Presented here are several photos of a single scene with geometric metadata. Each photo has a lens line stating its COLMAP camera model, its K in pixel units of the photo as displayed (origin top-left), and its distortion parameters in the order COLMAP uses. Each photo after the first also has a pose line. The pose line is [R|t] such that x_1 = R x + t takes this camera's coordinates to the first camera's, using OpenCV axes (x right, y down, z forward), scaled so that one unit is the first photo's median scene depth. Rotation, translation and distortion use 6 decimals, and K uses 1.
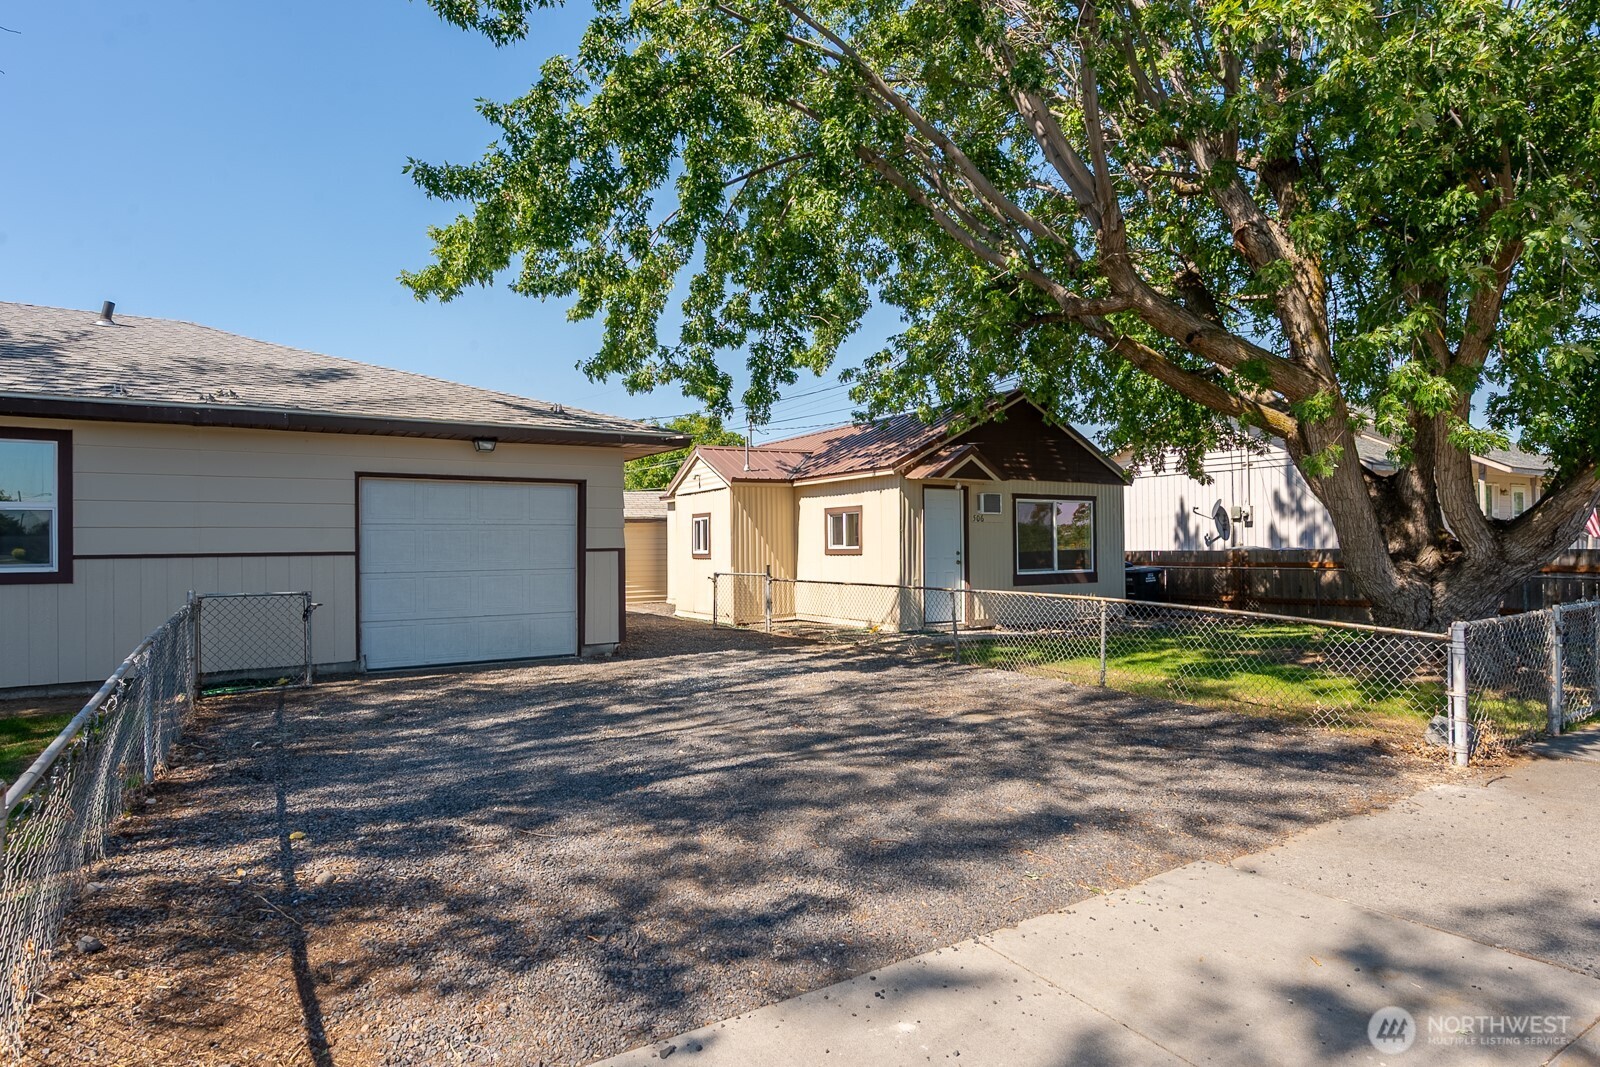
lens RADIAL K [[835.3, 0, 796.3], [0, 835.3, 547.1], [0, 0, 1]] dist [-0.000225, -0.003413]
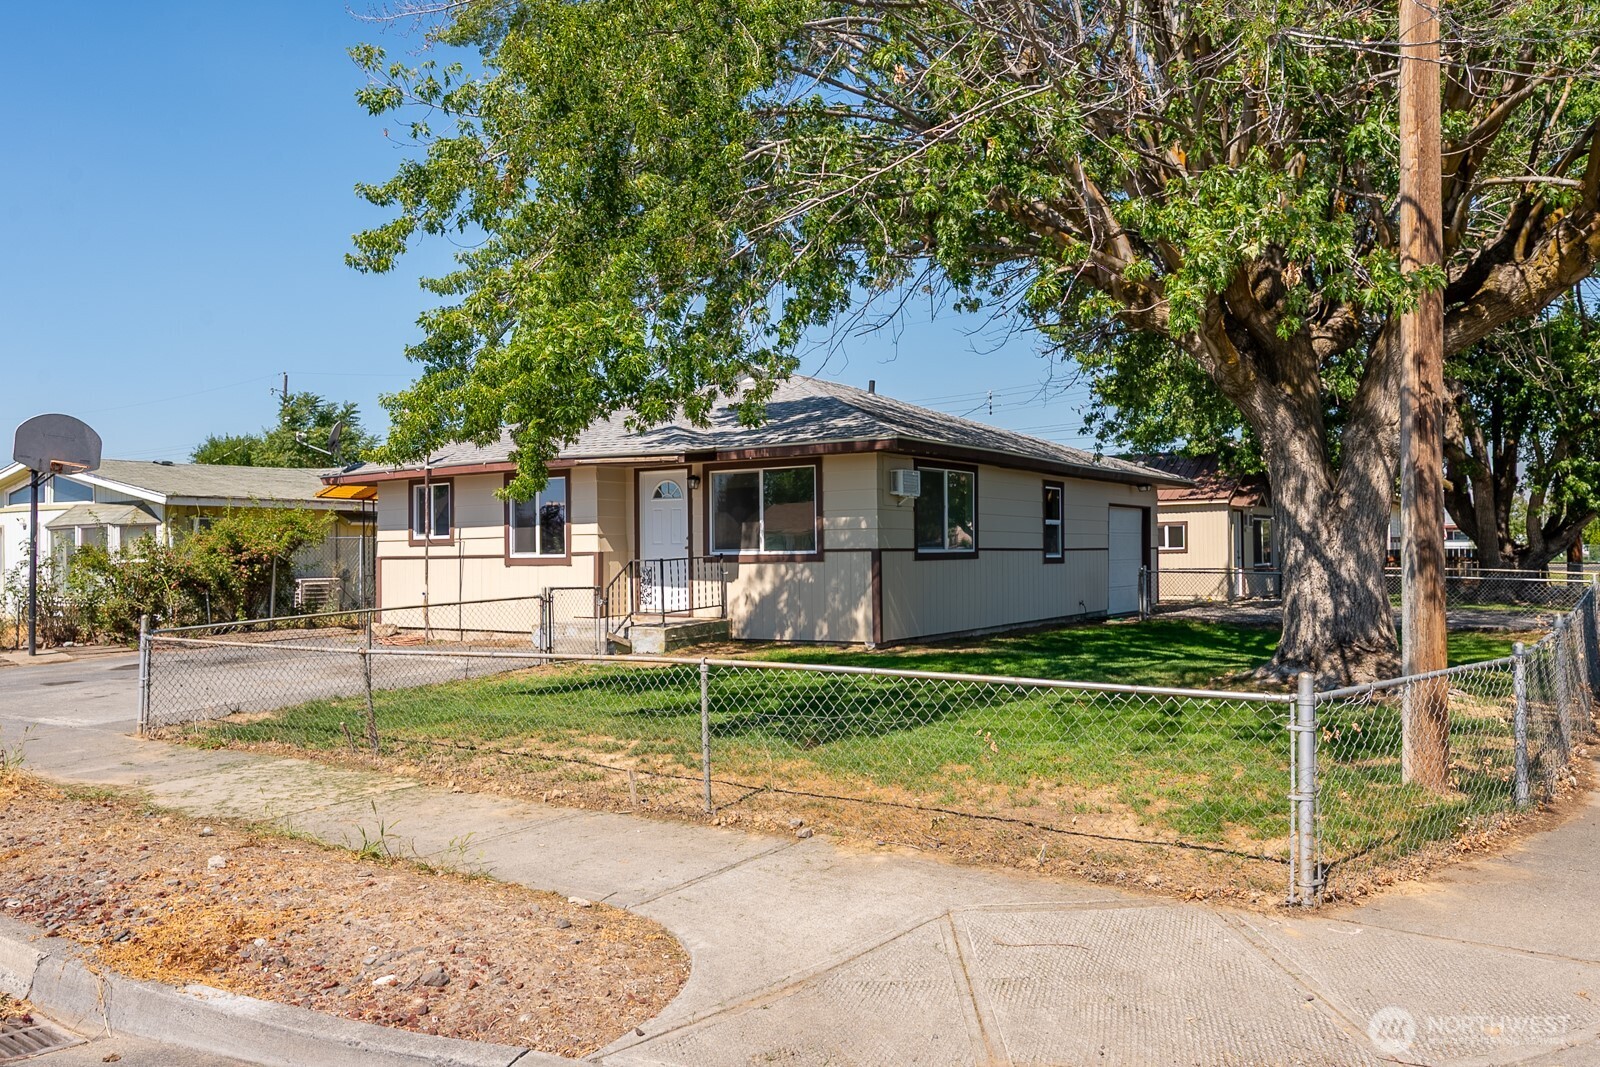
lens RADIAL K [[1151.4, 0, 805.6], [0, 1151.4, 539.7], [0, 0, 1]] dist [0.014299, 0.001444]
pose [[0.920008, 0.006770, 0.391842, -1.468819], [-0.000488, 0.999870, -0.016129, 0.018593], [-0.391900, 0.014647, 0.919891, -0.692205]]
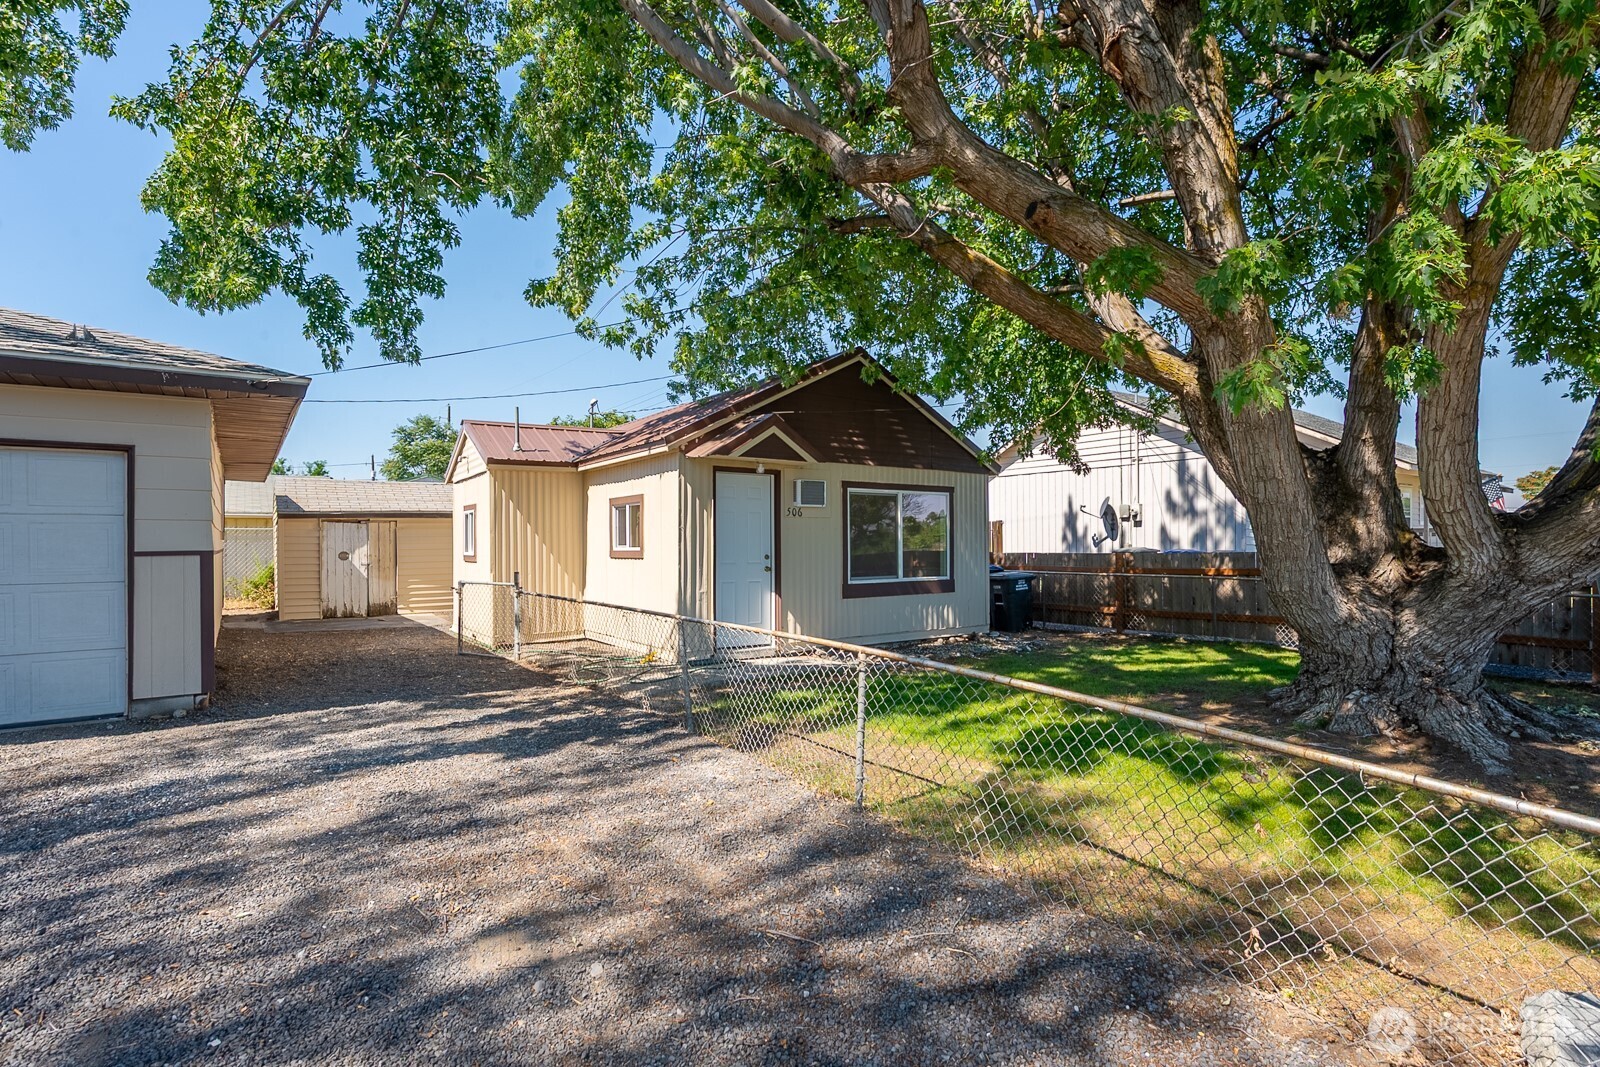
lens RADIAL K [[763.1, 0, 787.9], [0, 763.1, 552.7], [0, 0, 1]] dist [-0.001088, -0.000073]
pose [[0.998149, 0.004314, 0.060662, 0.180033], [-0.004912, 0.999941, 0.009707, -0.003966], [-0.060617, -0.009987, 0.998111, 0.312178]]
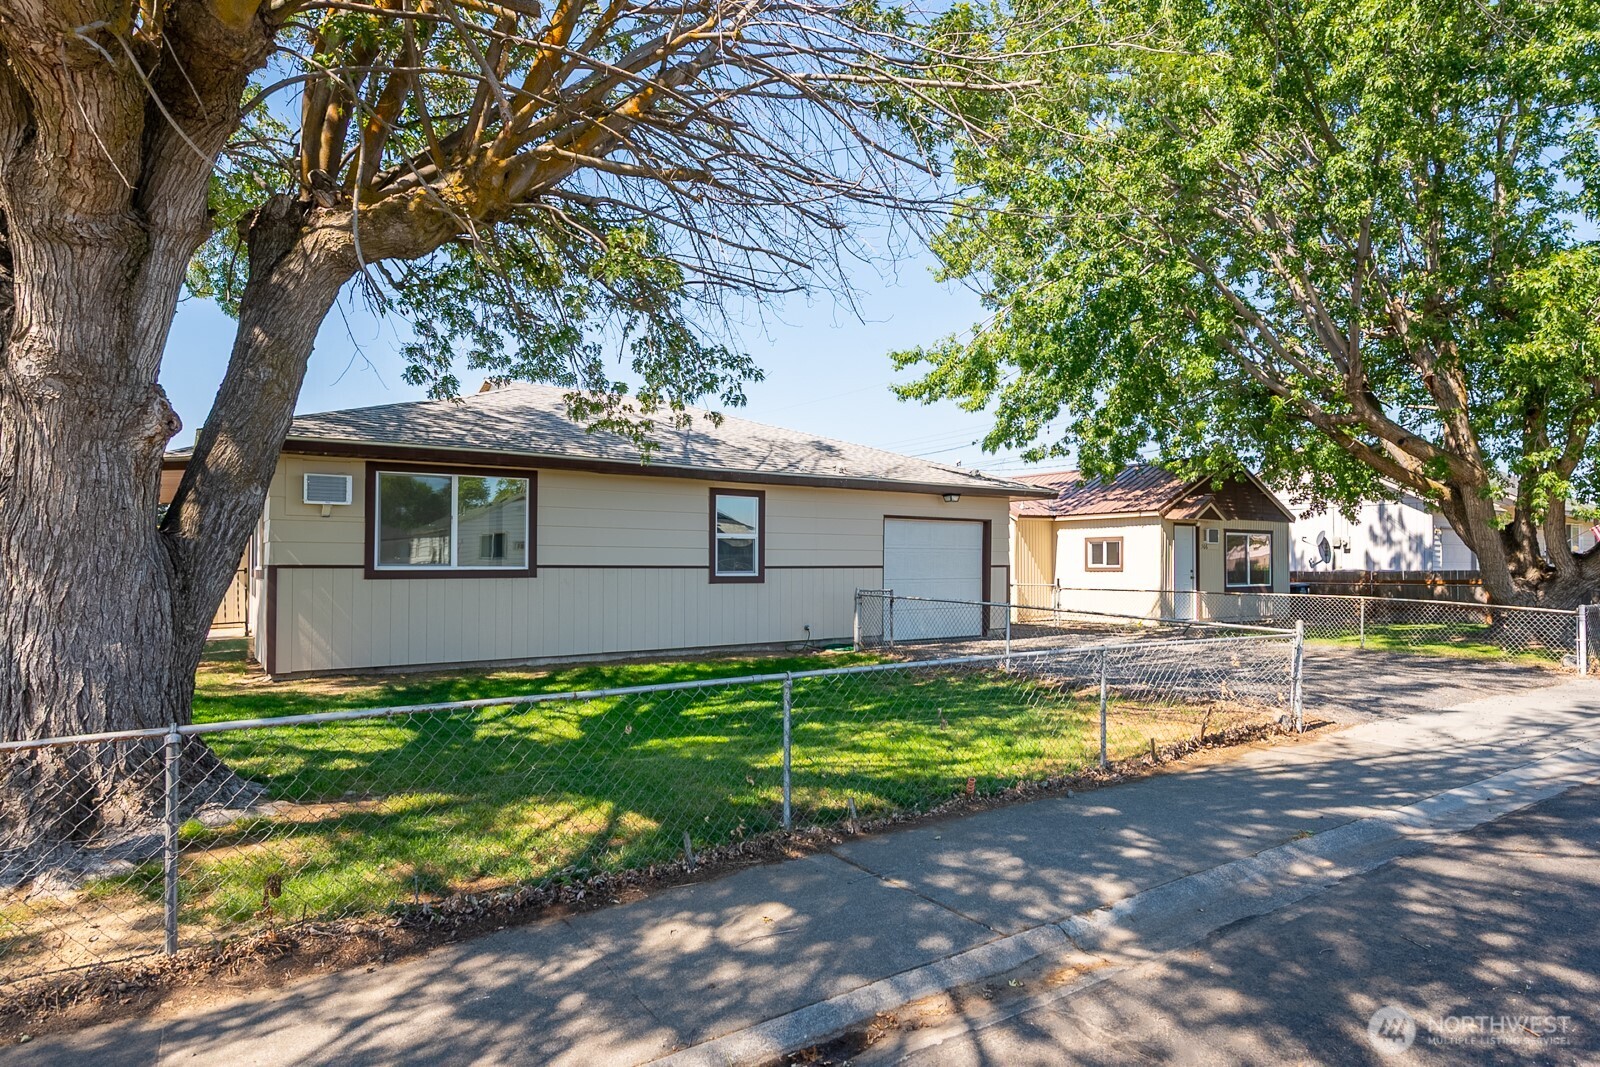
lens RADIAL K [[853.9, 0, 857.4], [0, 853.9, 557.9], [0, 0, 1]] dist [0.002942, -0.000160]
pose [[0.998358, 0.009608, 0.056474, -0.476647], [-0.009053, 0.999908, -0.010079, 0.005244], [-0.056565, 0.009551, 0.998353, -0.431471]]
